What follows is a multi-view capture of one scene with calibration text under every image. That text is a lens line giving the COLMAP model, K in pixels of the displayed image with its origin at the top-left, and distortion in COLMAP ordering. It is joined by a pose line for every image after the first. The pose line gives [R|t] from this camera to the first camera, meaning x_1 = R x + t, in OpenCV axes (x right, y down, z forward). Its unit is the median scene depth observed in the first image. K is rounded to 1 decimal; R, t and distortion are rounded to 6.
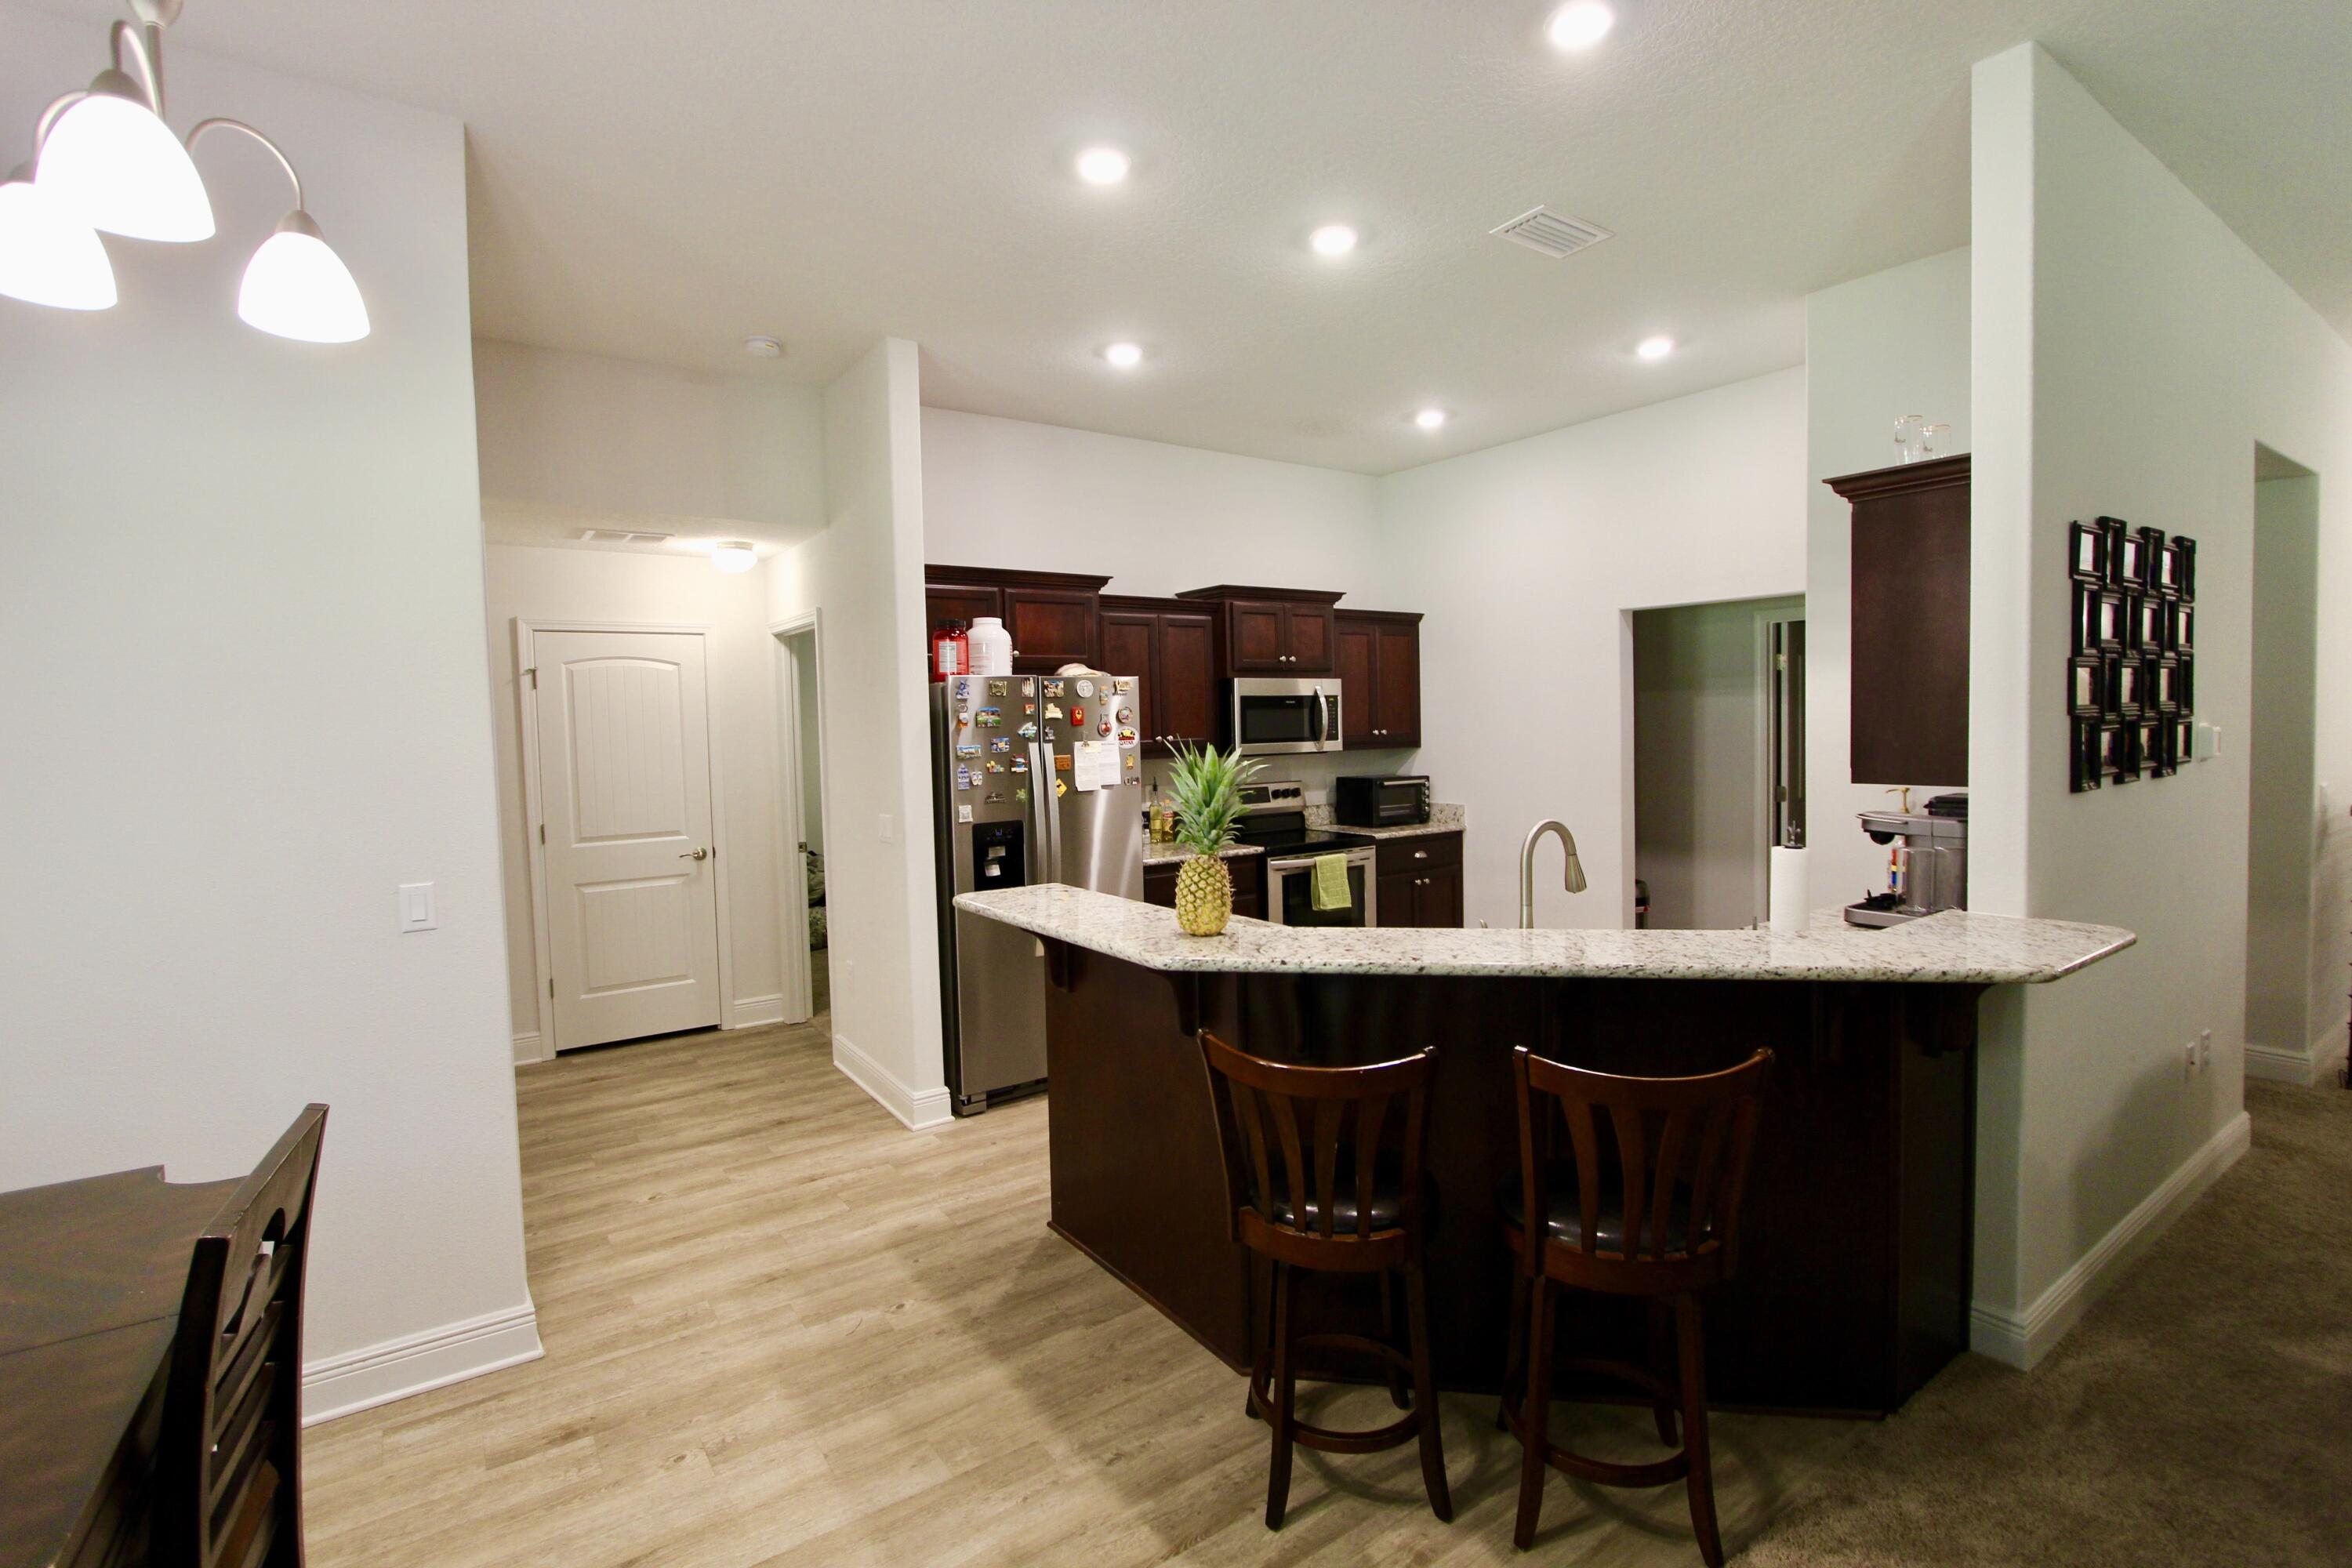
lens RADIAL K [[1087.2, 0, 1171.0], [0, 1087.2, 778.8], [0, 0, 1]] dist [-0.012026, 0.000250]
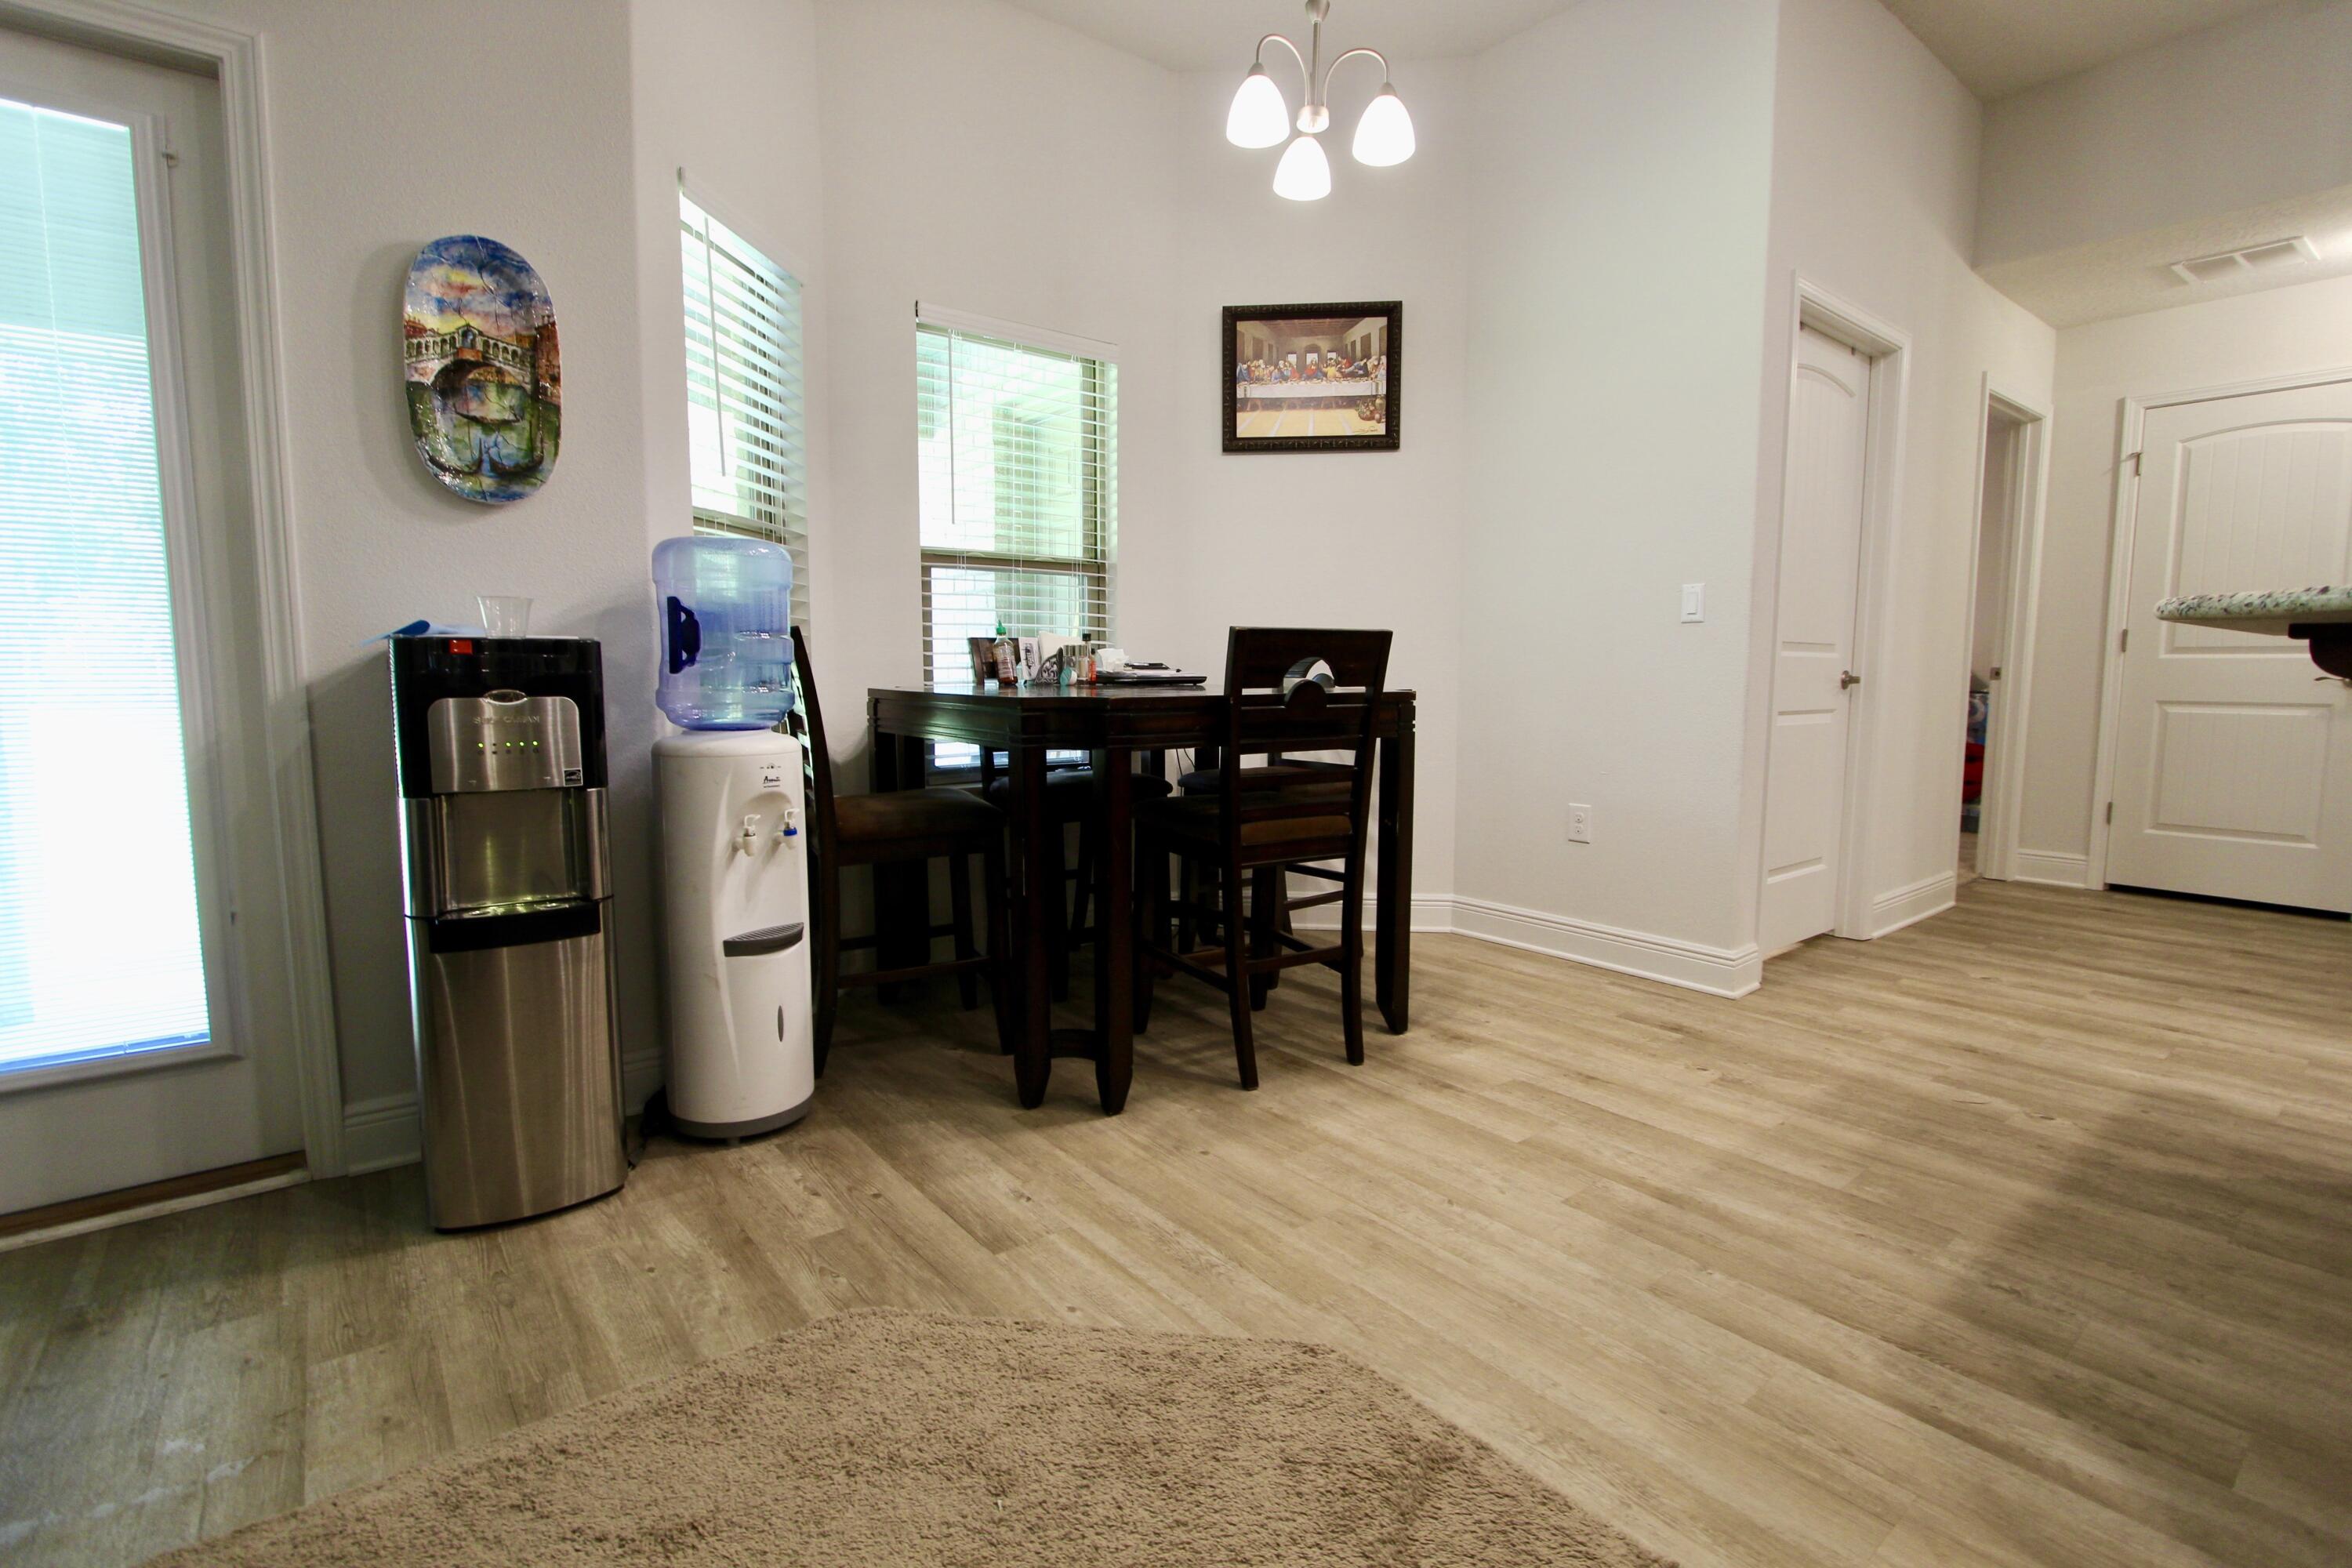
lens RADIAL K [[1087.2, 0, 1180.1], [0, 1087.2, 771.2], [0, 0, 1]] dist [-0.012026, 0.000250]
pose [[0.058913, 0.121131, -0.990887, 0.308964], [-0.060404, 0.991224, 0.117581, 0.114419], [0.996434, 0.052926, 0.065713, 0.189028]]
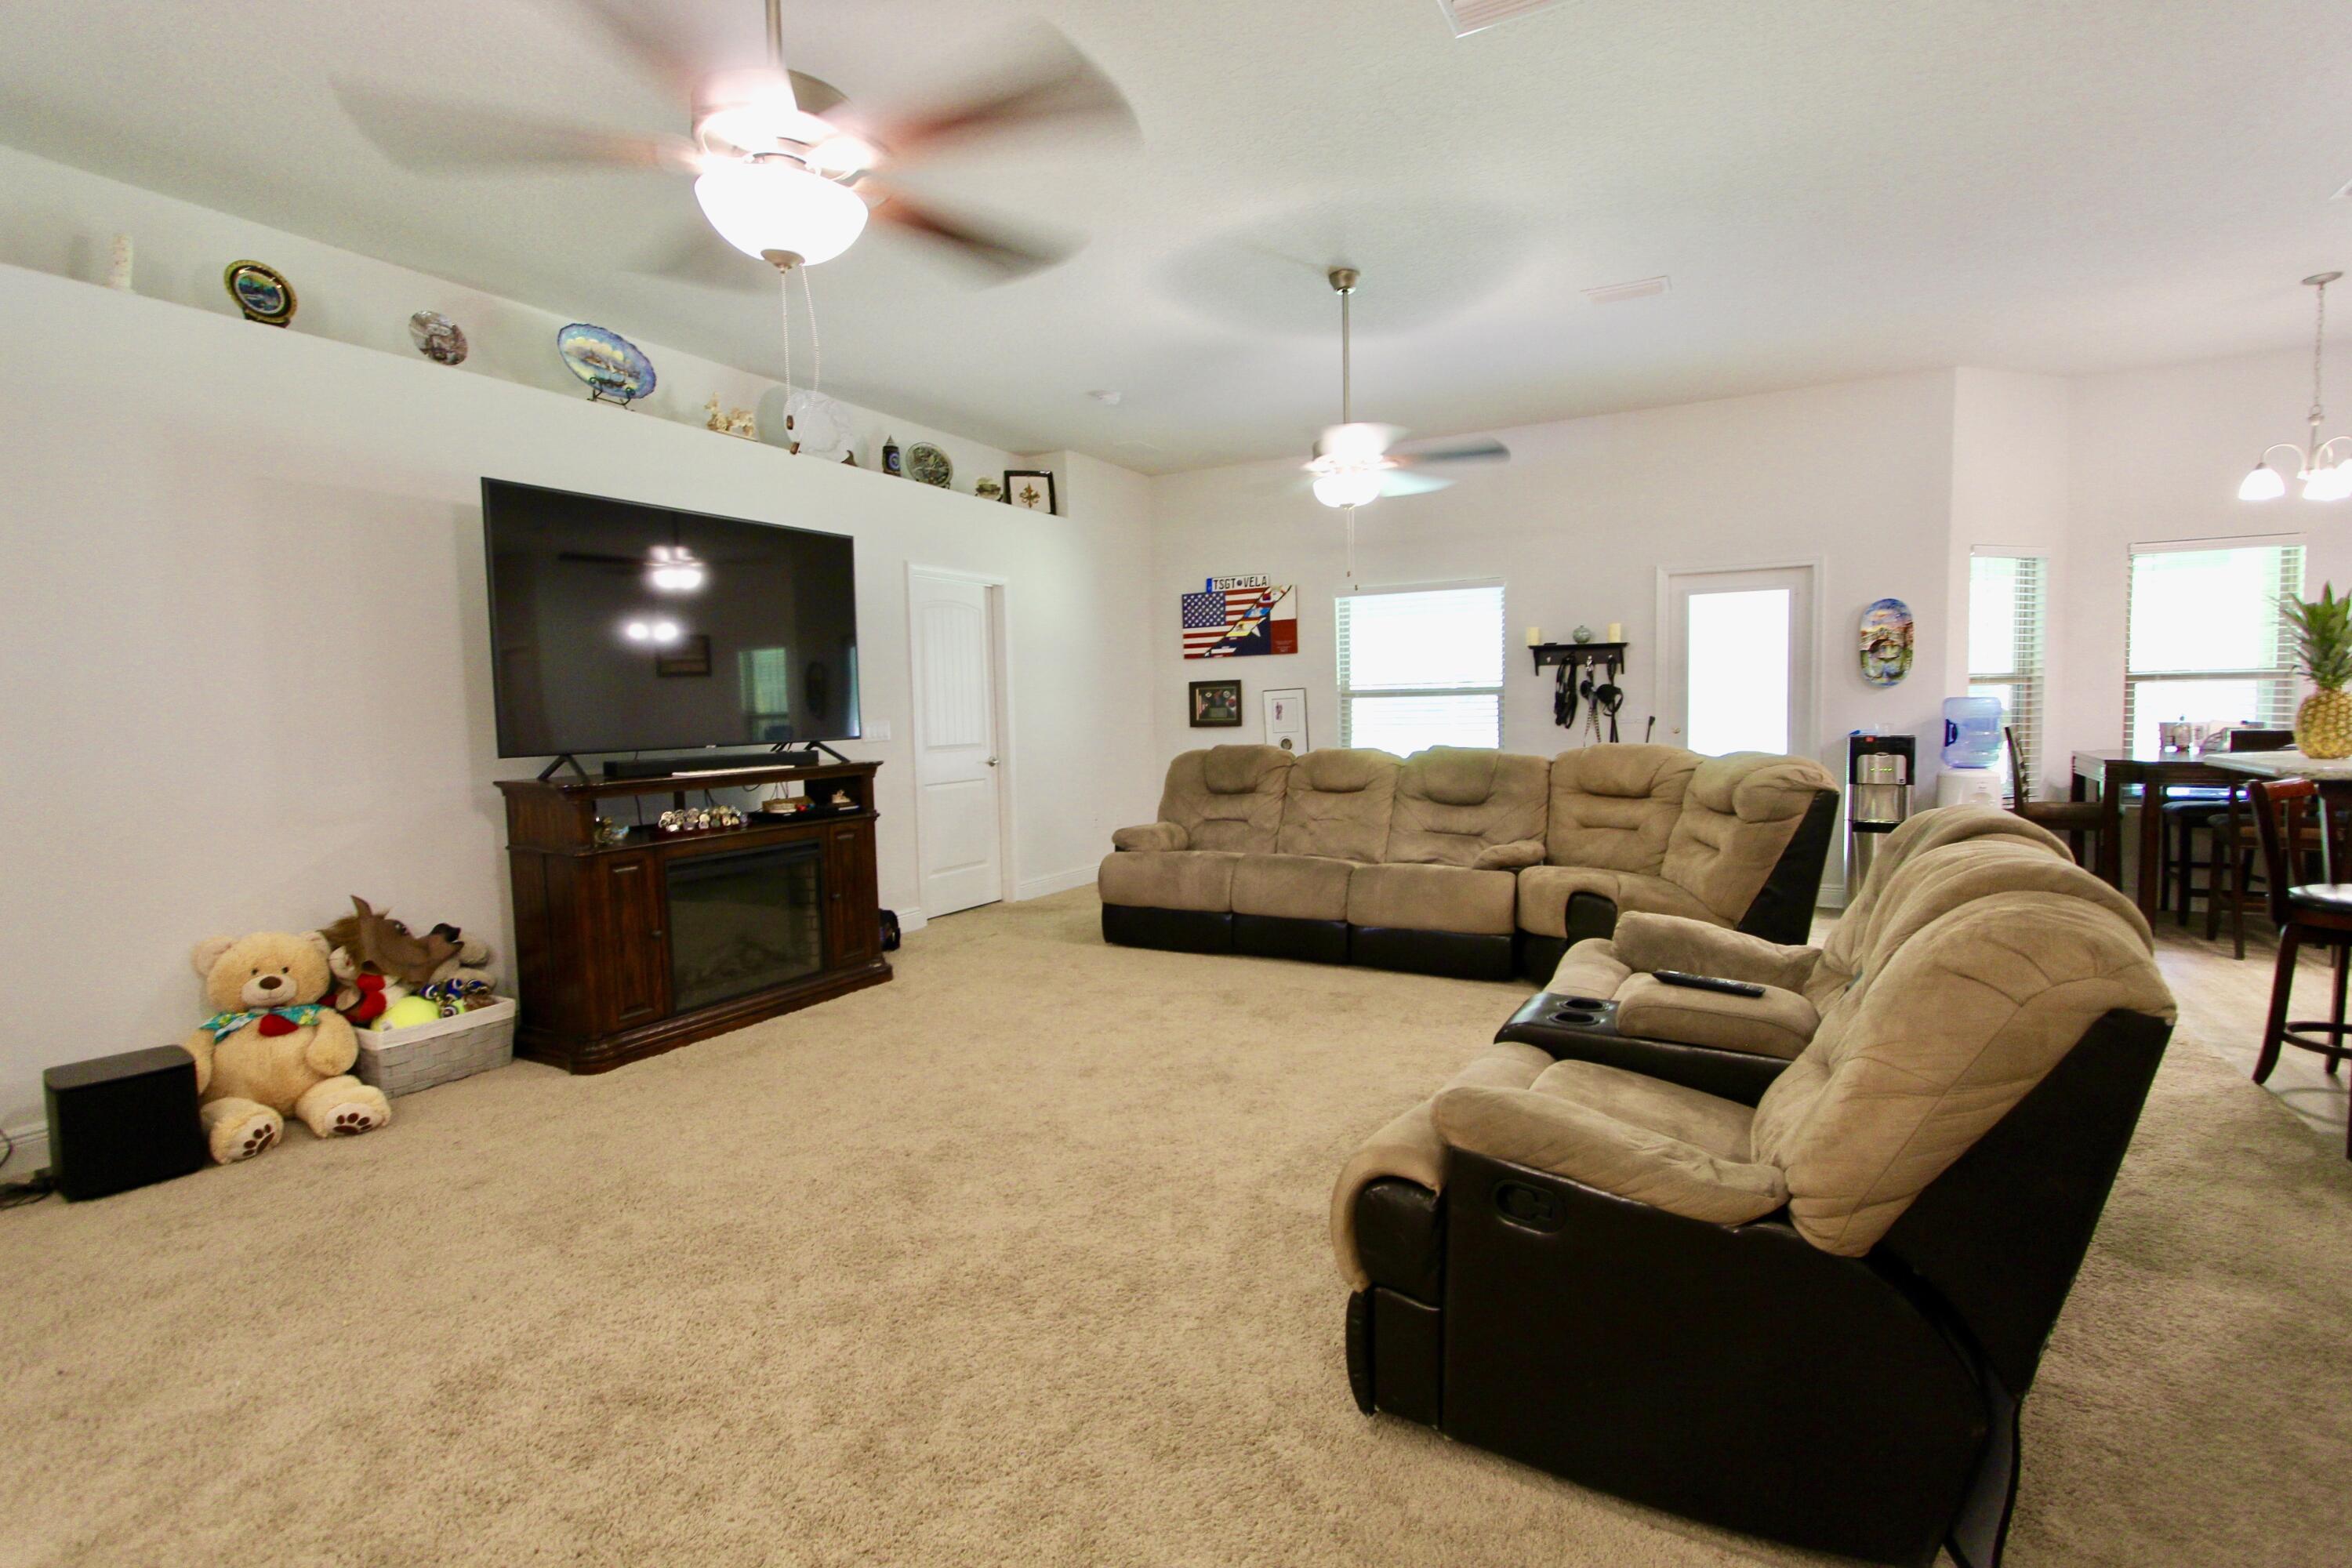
lens RADIAL K [[1087.2, 0, 1176.5], [0, 1087.2, 781.7], [0, 0, 1]] dist [-0.012026, 0.000250]
pose [[-0.893183, 0.070868, -0.444075, 1.224150], [0.014353, 0.991494, 0.129359, 0.001502], [0.449465, 0.109168, -0.886602, 0.735619]]
